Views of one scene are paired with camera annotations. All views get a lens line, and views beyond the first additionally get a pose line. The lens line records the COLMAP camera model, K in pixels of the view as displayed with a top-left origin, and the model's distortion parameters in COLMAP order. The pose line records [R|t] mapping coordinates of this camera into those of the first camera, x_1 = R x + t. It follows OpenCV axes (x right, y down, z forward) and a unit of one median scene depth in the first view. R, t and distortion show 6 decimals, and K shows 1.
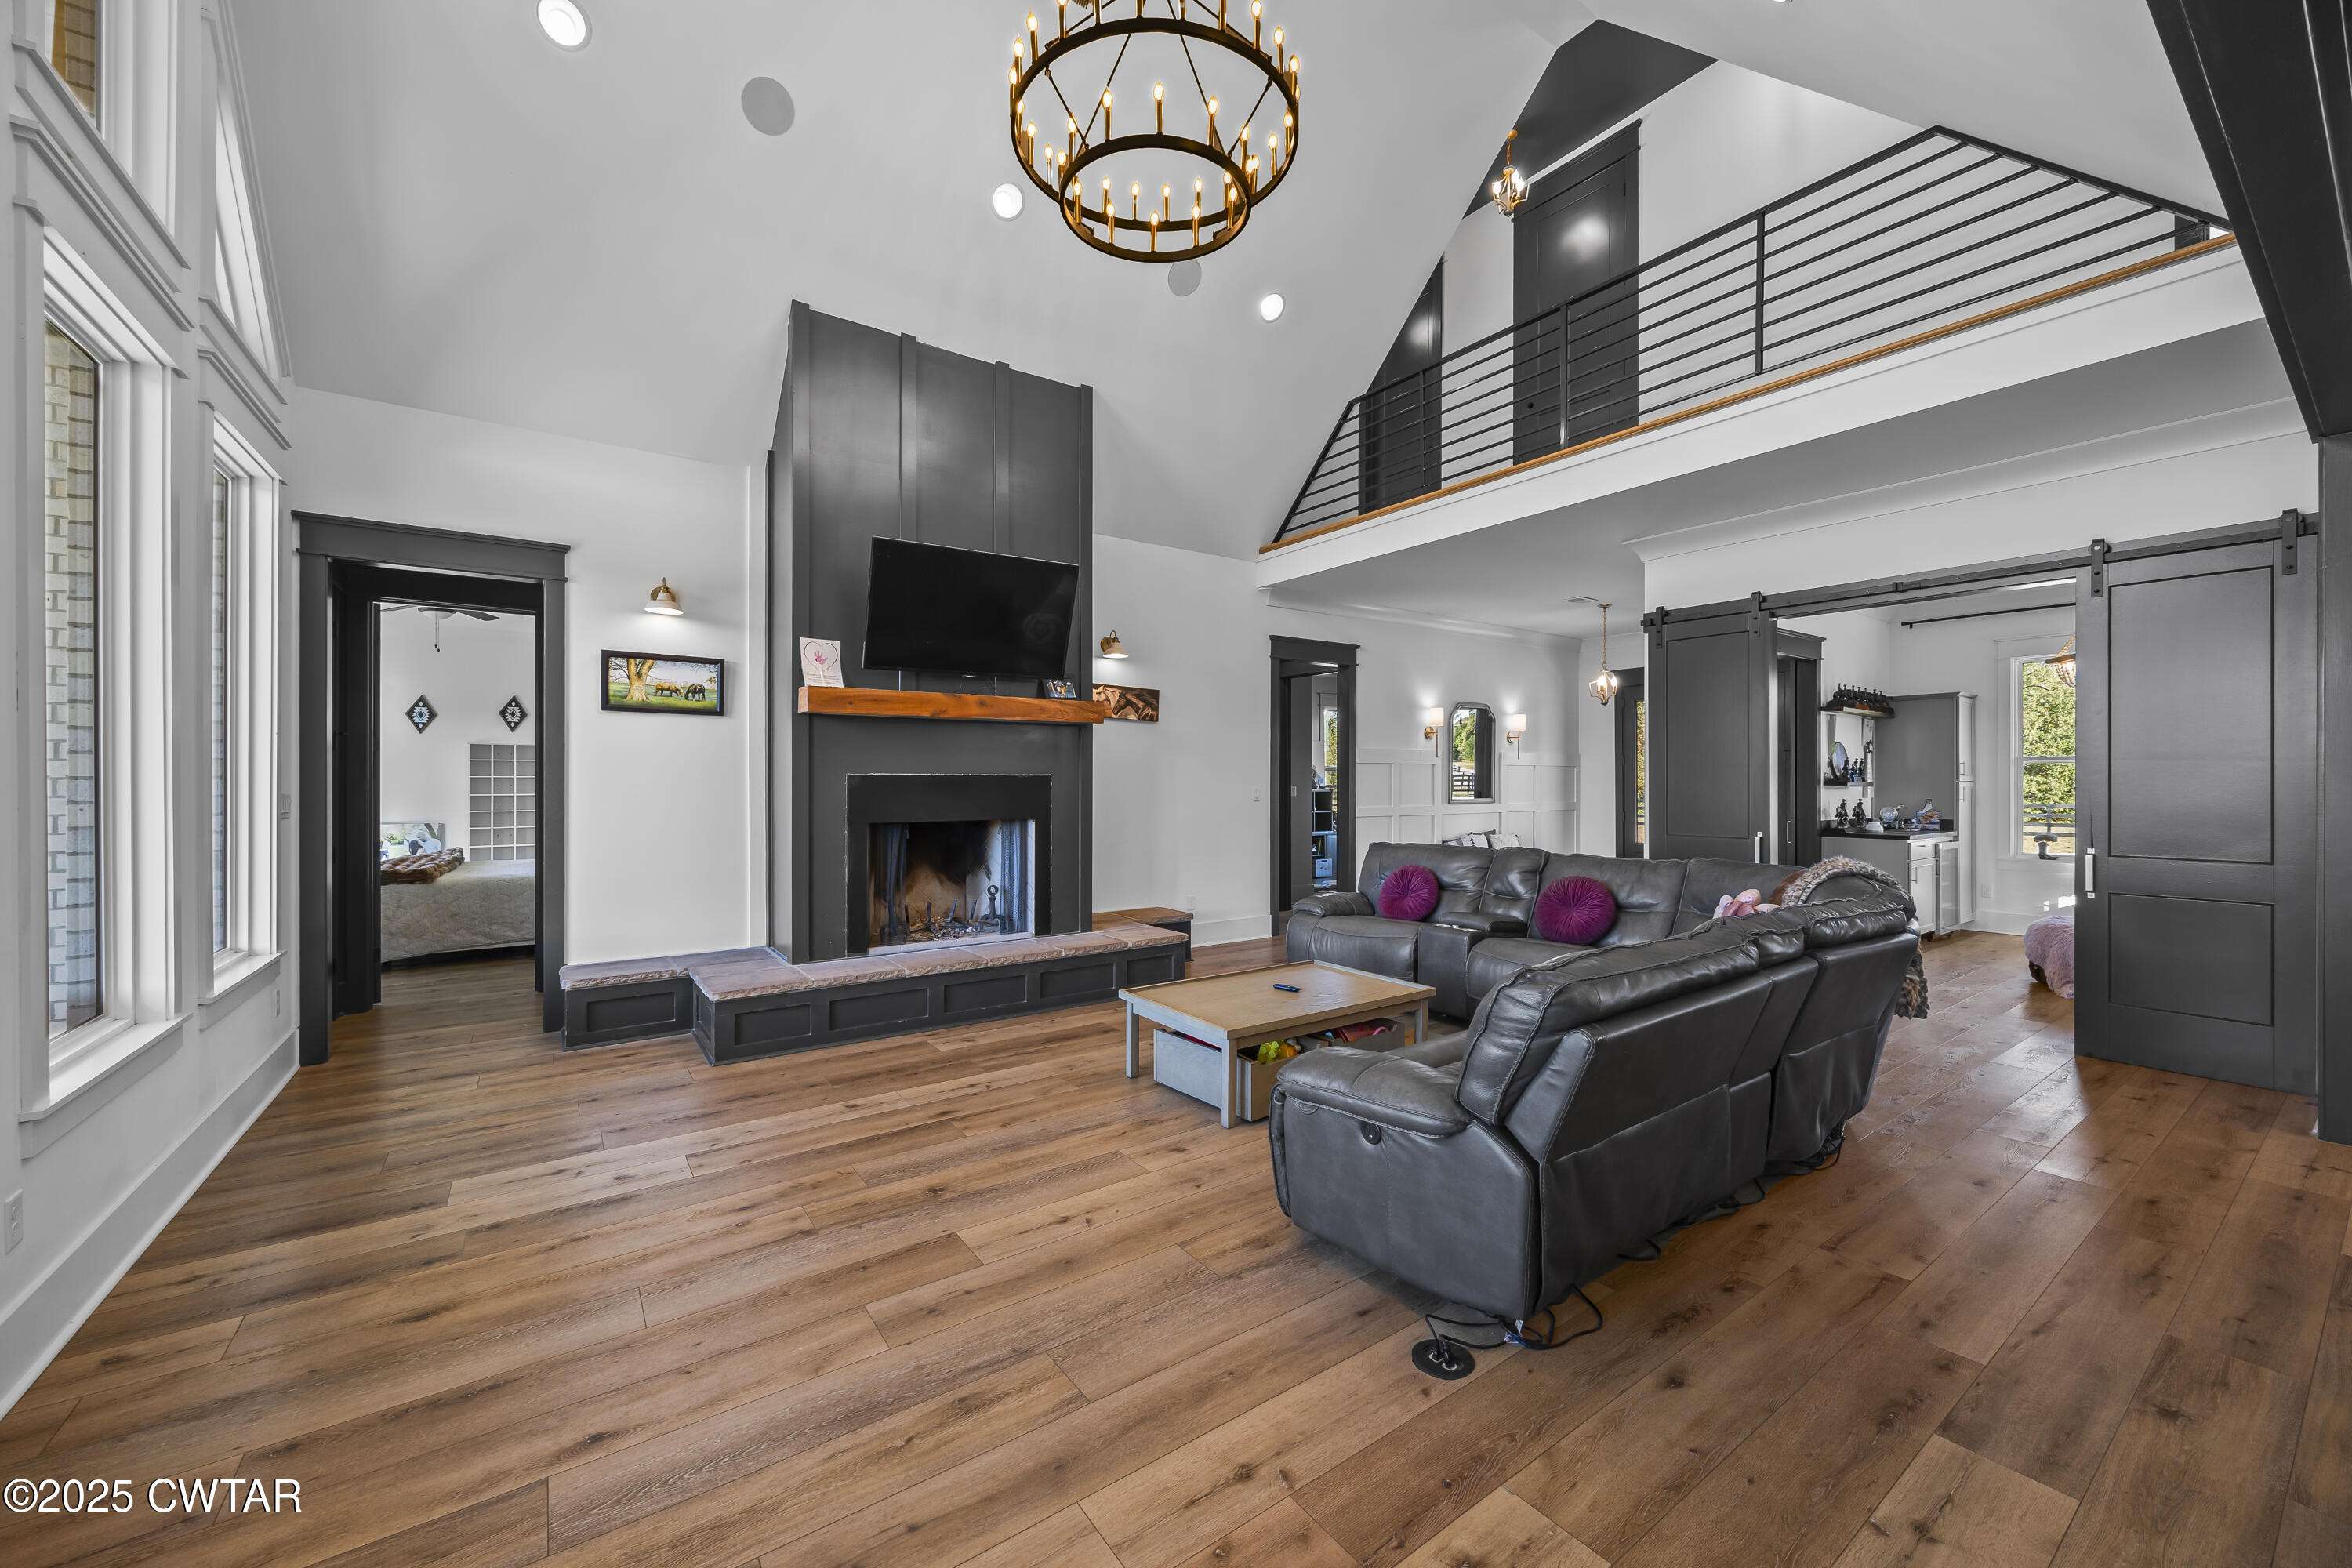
lens RADIAL K [[899.1, 0, 1179.1], [0, 899.1, 781.5], [0, 0, 1]] dist [0.003326, -0.000417]
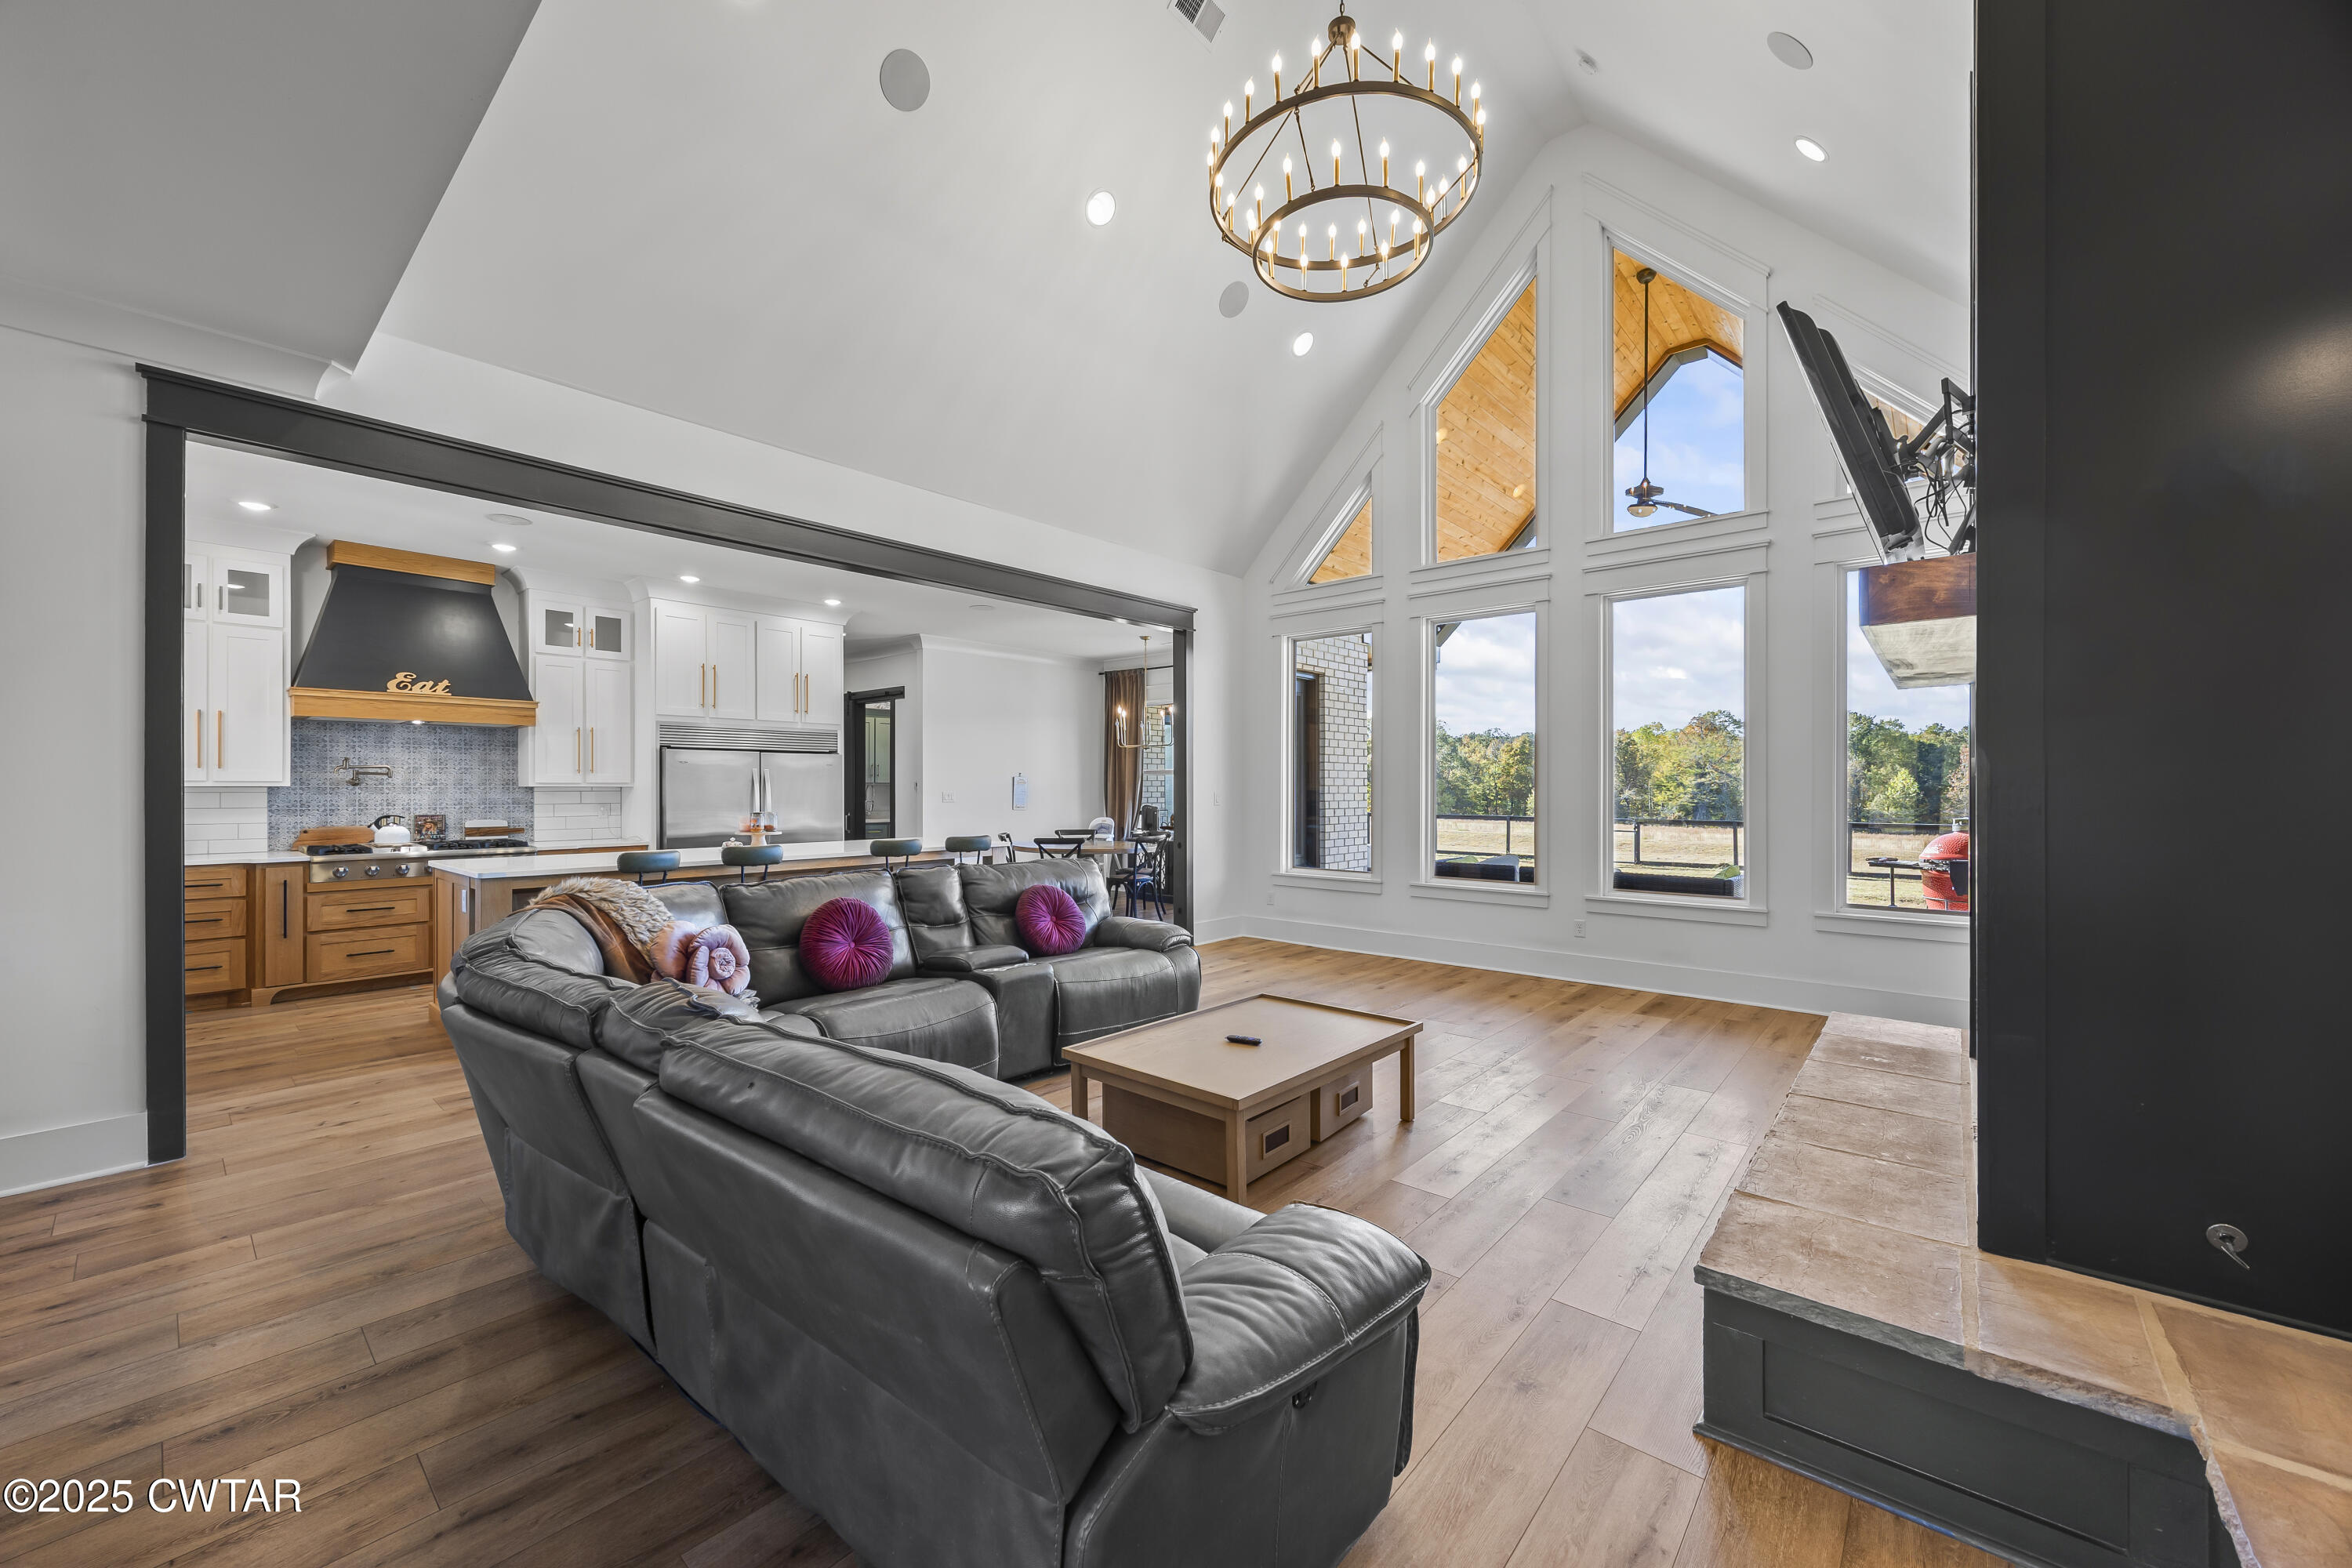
lens RADIAL K [[899.1, 0, 1174.6], [0, 899.1, 786.7], [0, 0, 1]] dist [0.003326, -0.000417]
pose [[-0.971529, 0.002264, -0.236912, 0.409298], [0.002813, 0.999994, -0.001982, 0.007973], [0.236906, -0.002592, -0.971529, 1.901904]]
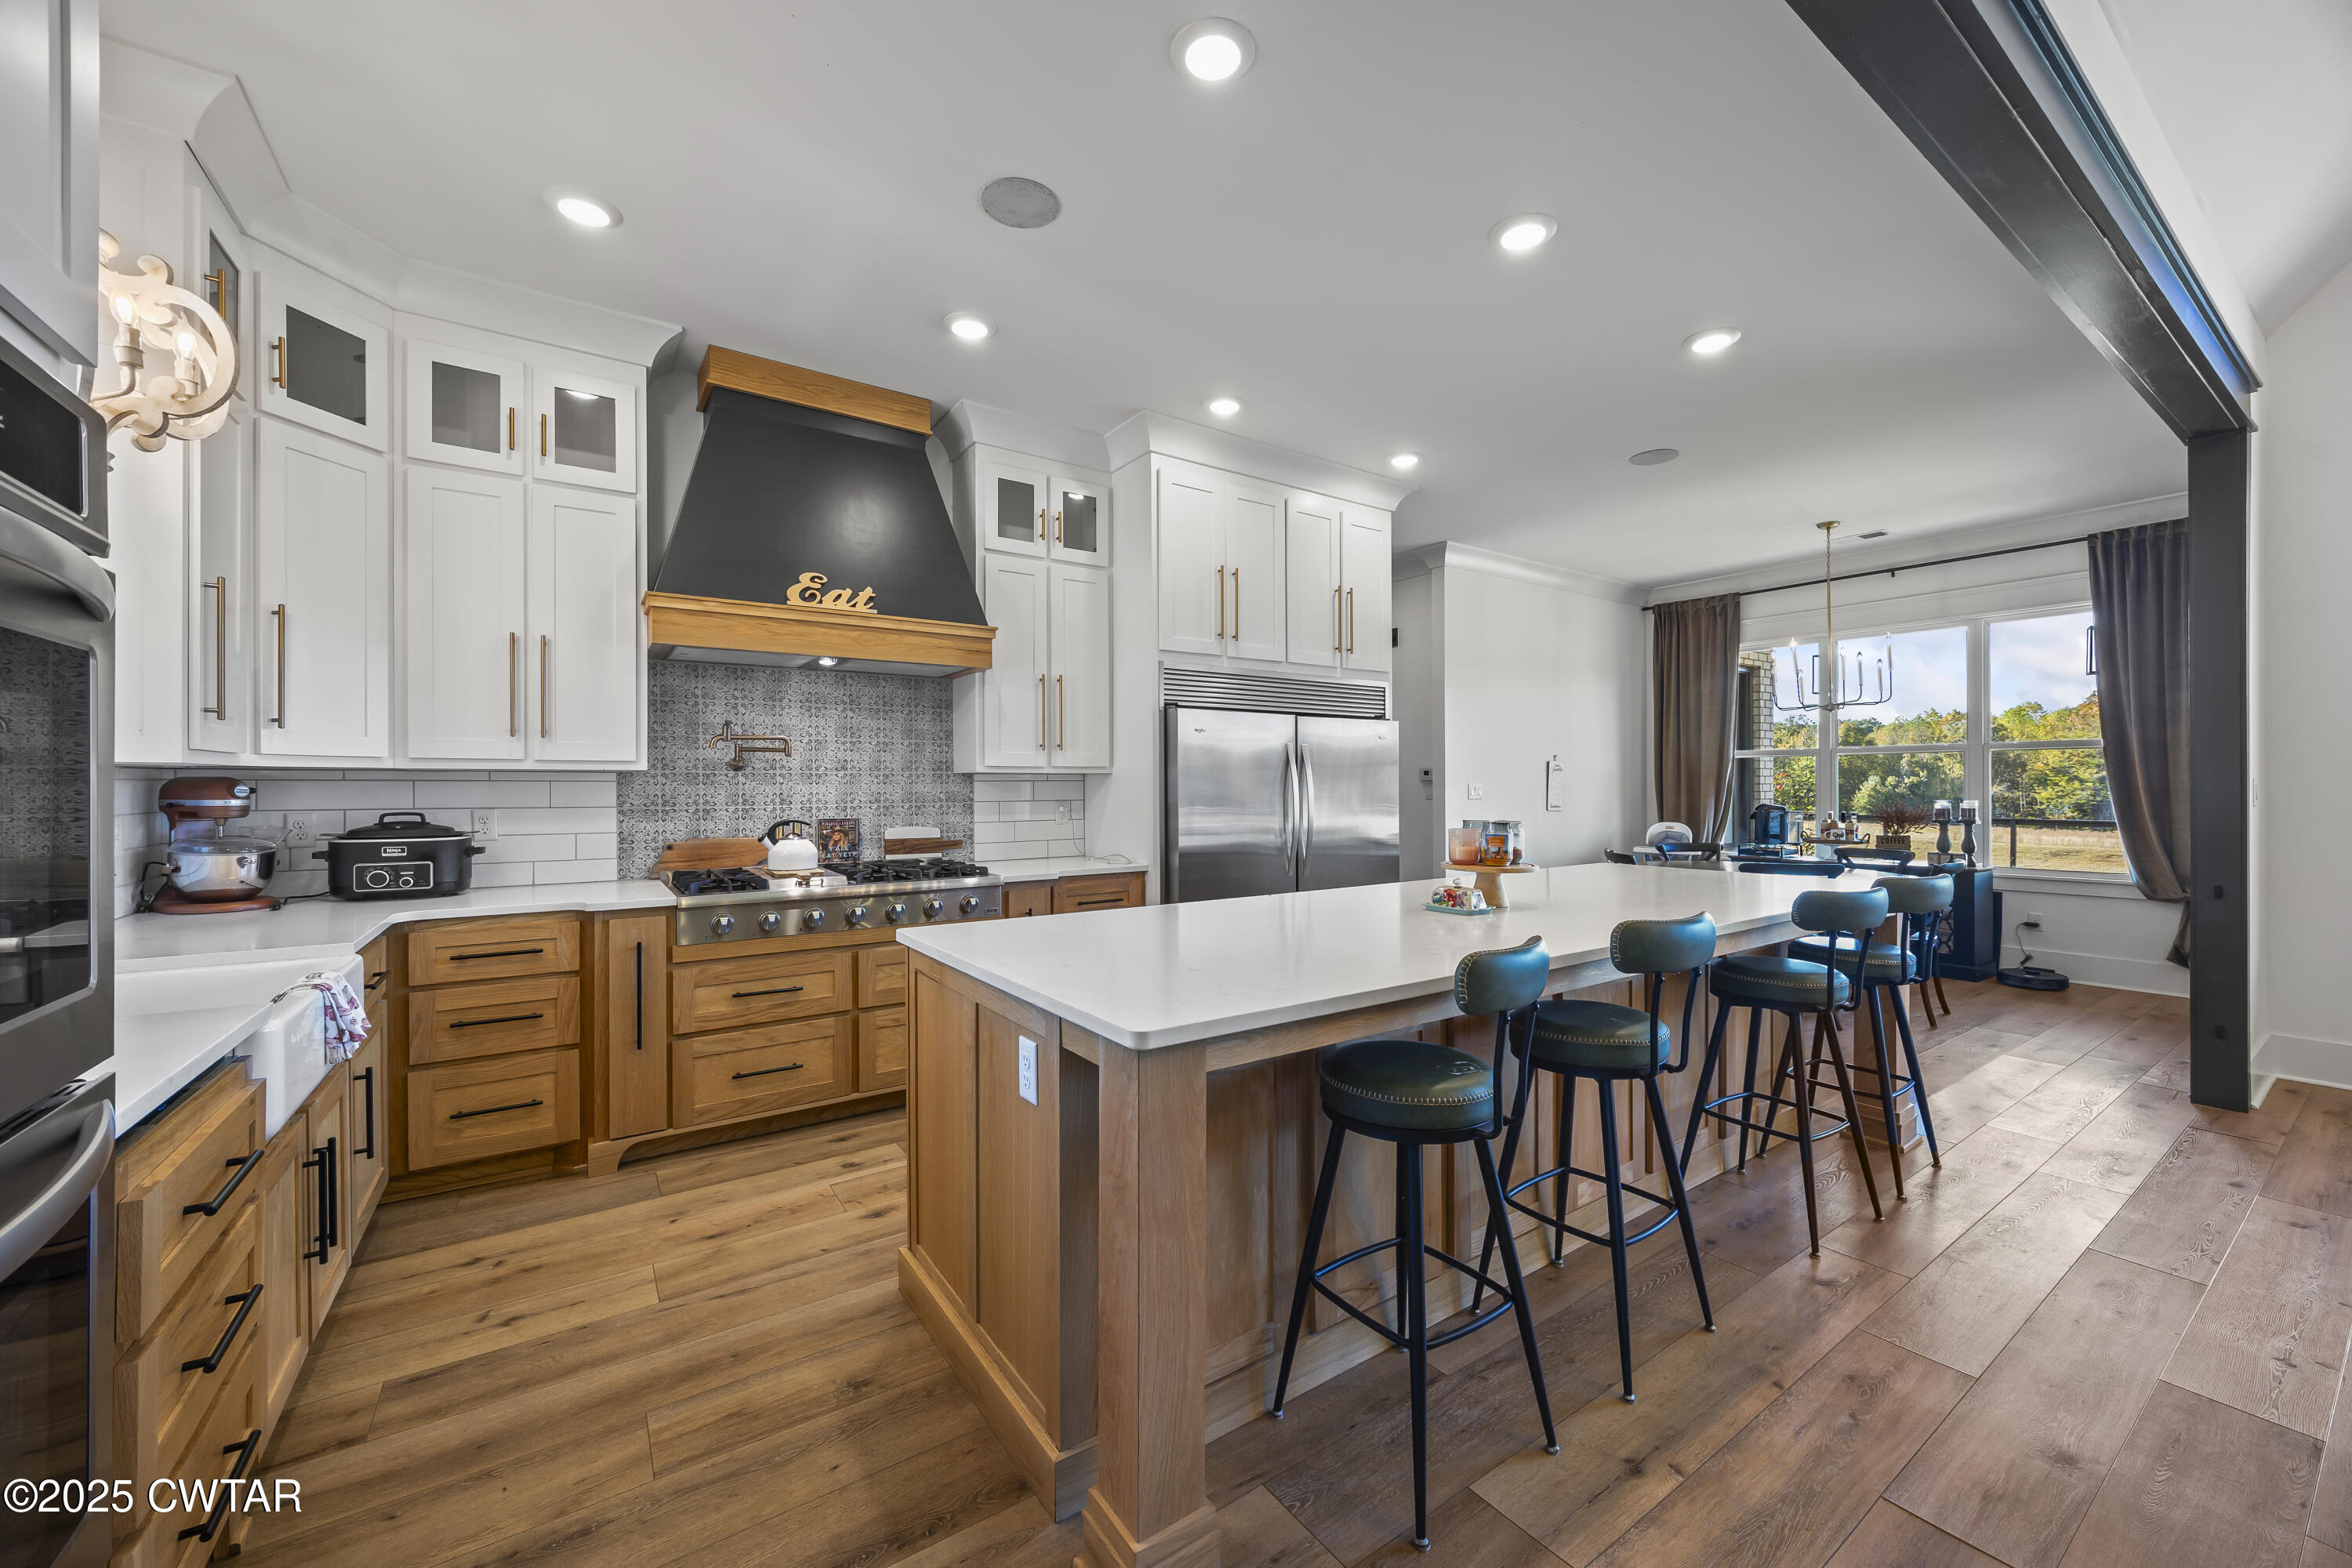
lens RADIAL K [[899.1, 0, 1181.0], [0, 899.1, 785.2], [0, 0, 1]] dist [0.003326, -0.000417]
pose [[-0.999923, 0.004176, 0.011652, 0.968248], [0.004184, 0.999991, 0.000670, 0.016160], [-0.011649, 0.000719, -0.999932, 0.941718]]
